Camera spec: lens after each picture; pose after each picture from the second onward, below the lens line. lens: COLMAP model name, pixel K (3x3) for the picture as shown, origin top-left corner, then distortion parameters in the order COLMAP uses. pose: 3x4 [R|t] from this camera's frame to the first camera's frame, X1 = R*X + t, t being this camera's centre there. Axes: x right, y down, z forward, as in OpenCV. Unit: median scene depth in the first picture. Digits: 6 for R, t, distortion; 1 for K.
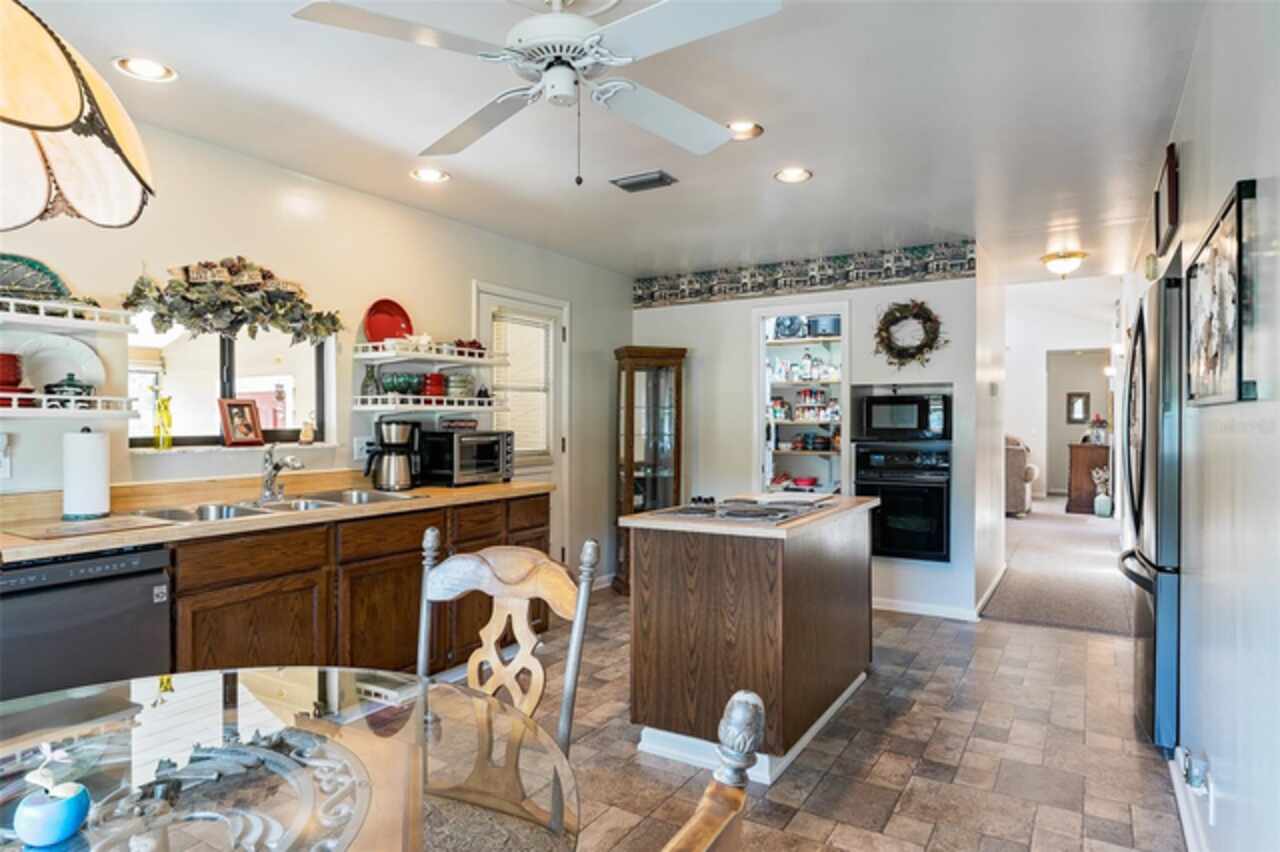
lens RADIAL K [[728.7, 0, 646.2], [0, 728.7, 428.4], [0, 0, 1]] dist [-0.008530, -0.000620]
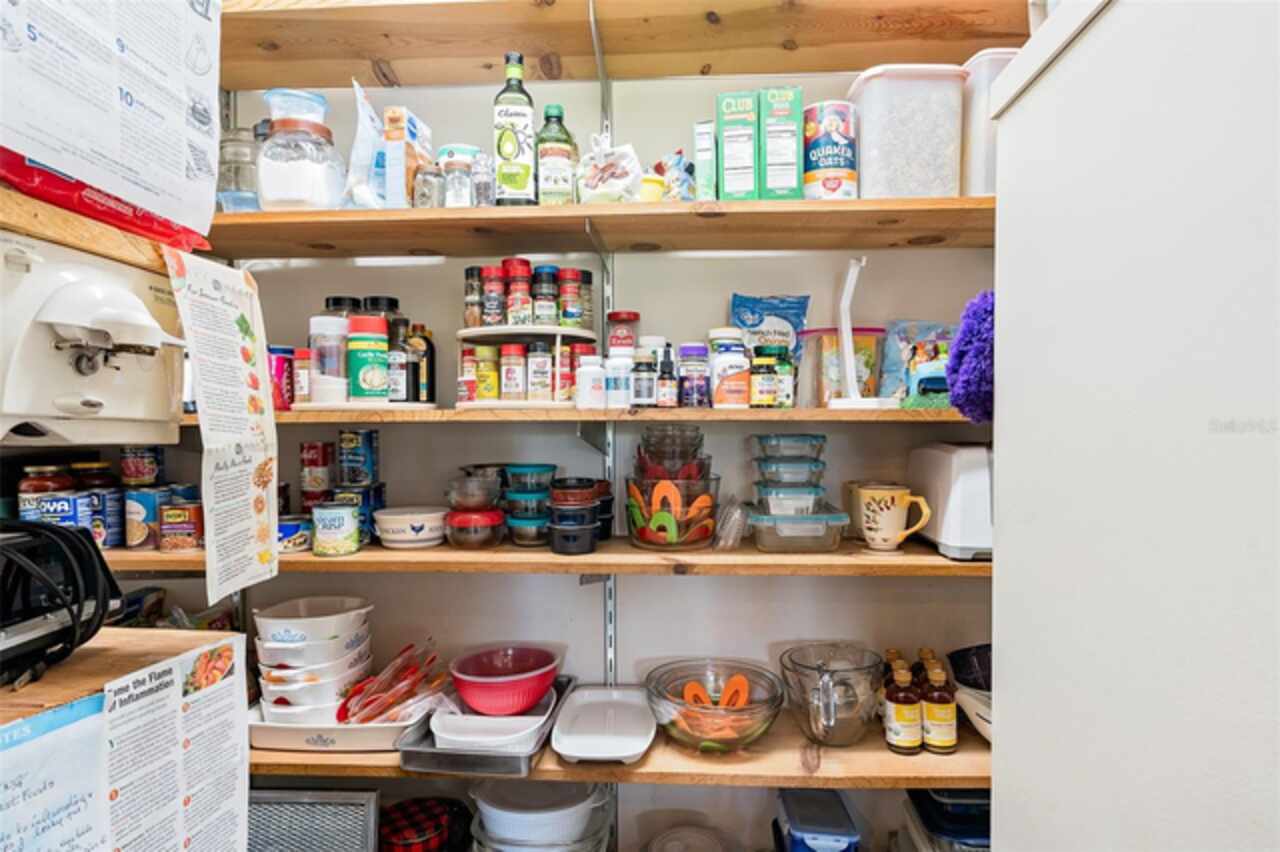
lens RADIAL K [[728.7, 0, 649.3], [0, 728.7, 429.0], [0, 0, 1]] dist [-0.008530, -0.000620]
pose [[0.891173, -0.007852, 0.453595, 0.214839], [0.009754, 0.999951, -0.001854, -0.004769], [-0.453558, 0.006077, 0.891206, 1.066237]]
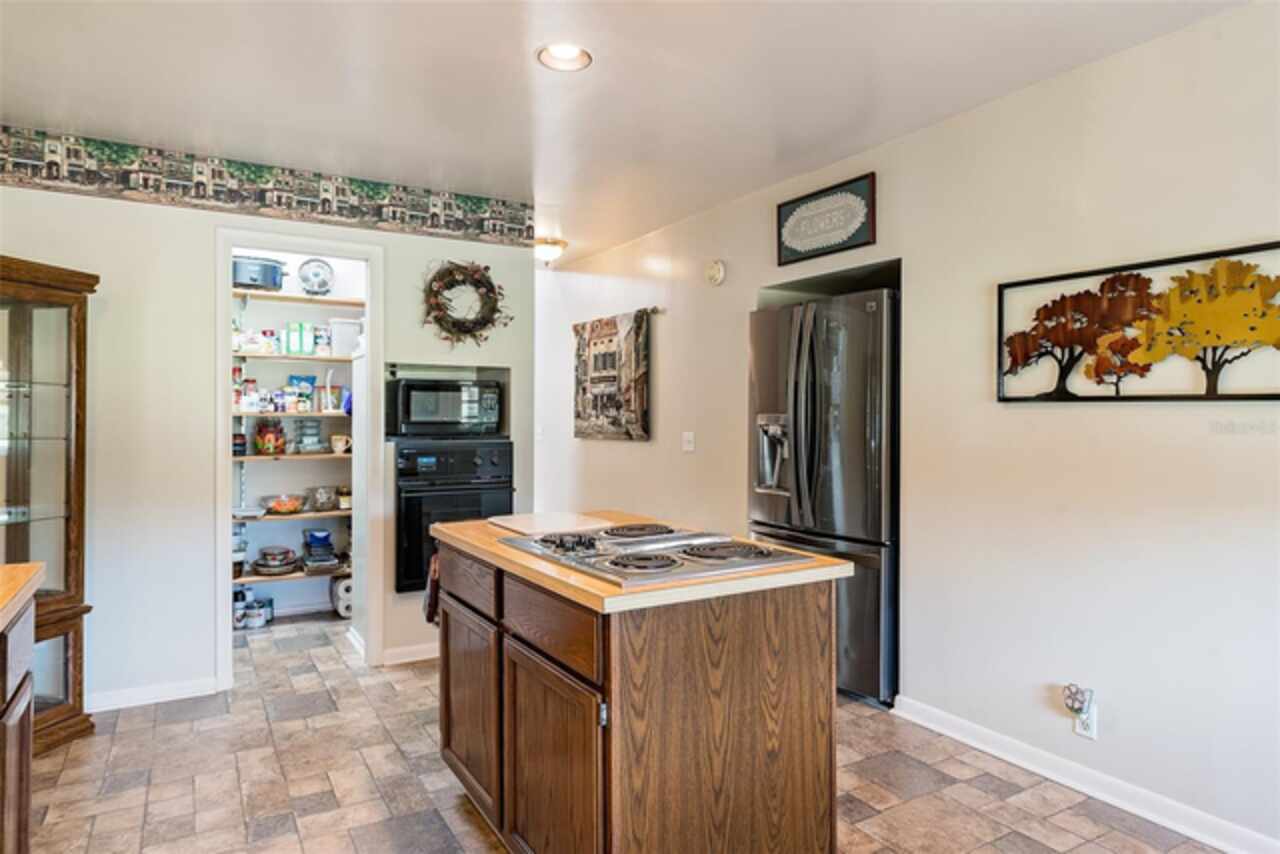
lens RADIAL K [[779.0, 0, 648.3], [0, 779.0, 422.8], [0, 0, 1]] dist [0.008714, 0.000767]
pose [[0.465760, -0.009808, 0.884857, -0.305973], [0.006036, 0.999951, 0.007907, -0.004318], [-0.884890, 0.001659, 0.465796, 0.425813]]
